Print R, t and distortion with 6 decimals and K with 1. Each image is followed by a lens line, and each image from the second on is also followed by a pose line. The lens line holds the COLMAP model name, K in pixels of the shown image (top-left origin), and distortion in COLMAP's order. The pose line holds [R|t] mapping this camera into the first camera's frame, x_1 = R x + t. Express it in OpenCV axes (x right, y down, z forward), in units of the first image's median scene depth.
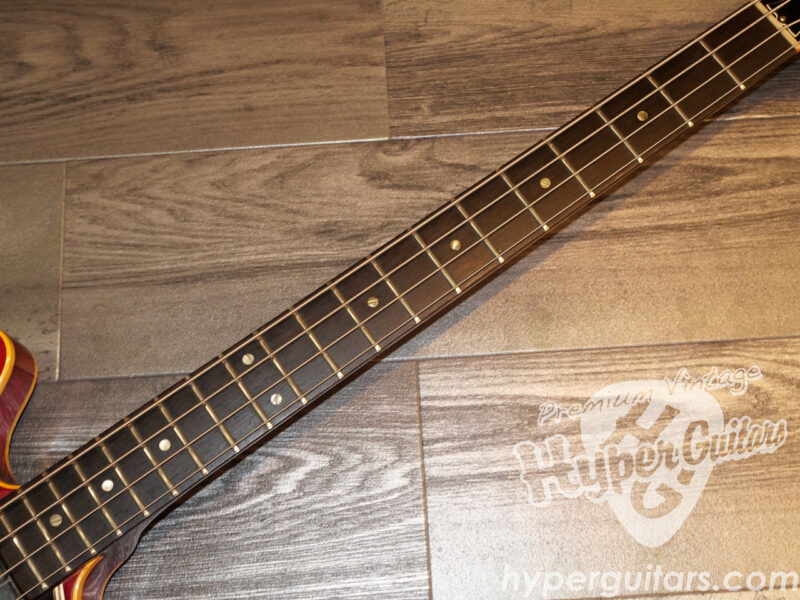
lens RADIAL K [[1180.8, 0, 384.2], [0, 1180.8, 306.9], [0, 0, 1]] dist [-0.030330, 0.000000]
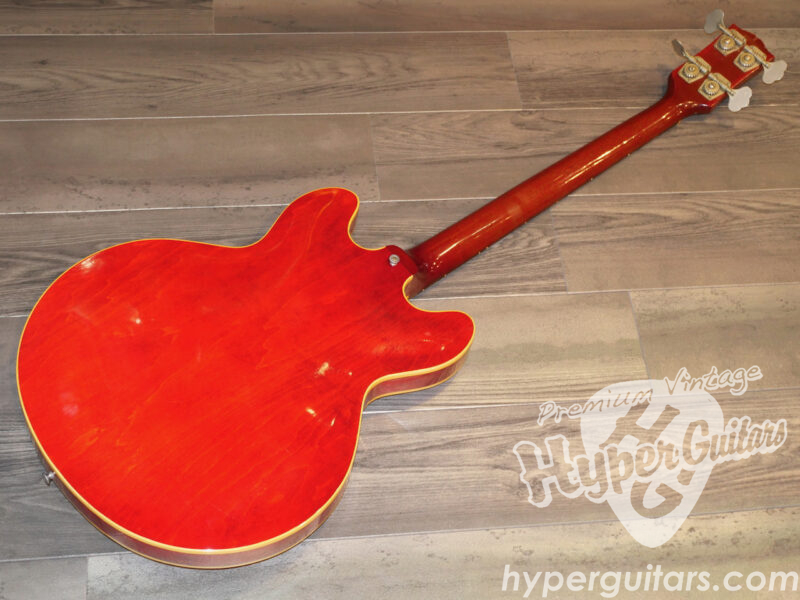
lens RADIAL K [[1180.8, 0, 397.7], [0, 1180.8, 295.9], [0, 0, 1]] dist [-0.030330, 0.000000]
pose [[0.991963, 0.018915, 0.125108, -0.489312], [0.012561, 0.969158, -0.246122, 0.717008], [-0.125904, 0.245715, 0.961131, -0.942044]]
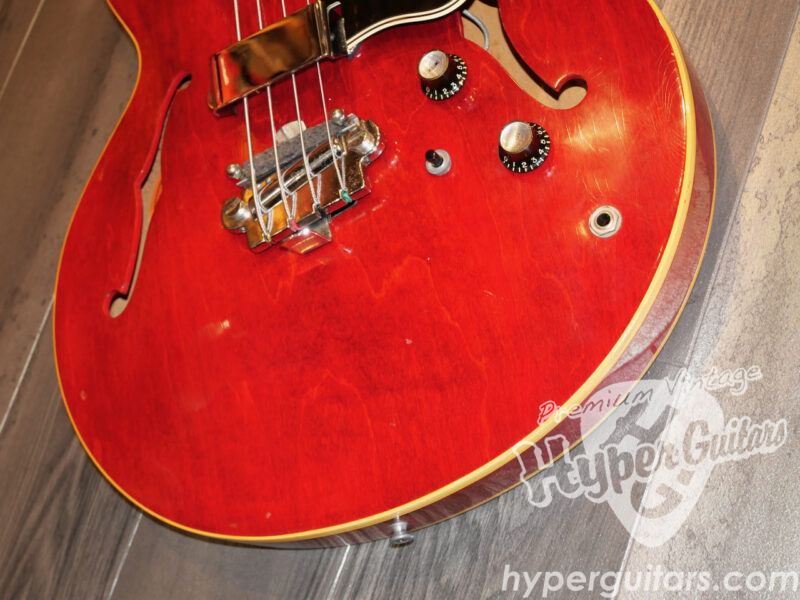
lens RADIAL K [[1180.8, 0, 401.5], [0, 1180.8, 299.9], [0, 0, 1]] dist [-0.030330, 0.000000]
pose [[0.388814, -0.908172, 0.155073, -0.700273], [0.894168, 0.331414, -0.301046, 0.699117], [0.222008, 0.255712, 0.940916, 0.020631]]
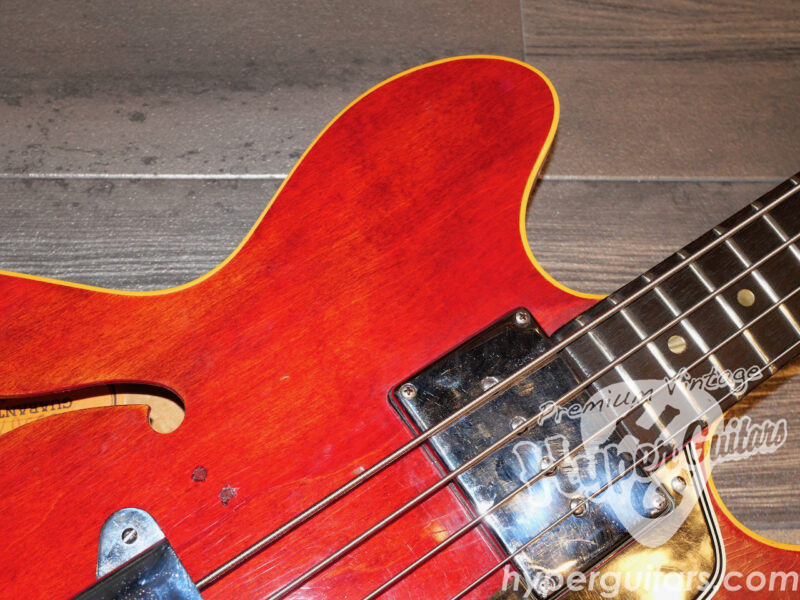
lens RADIAL K [[1180.8, 0, 403.3], [0, 1180.8, 304.8], [0, 0, 1]] dist [-0.030330, 0.000000]
pose [[0.991963, 0.056216, 0.113354, -0.415607], [-0.055124, 0.998398, -0.012746, 0.145413], [-0.113889, 0.006395, 0.993473, 0.310742]]
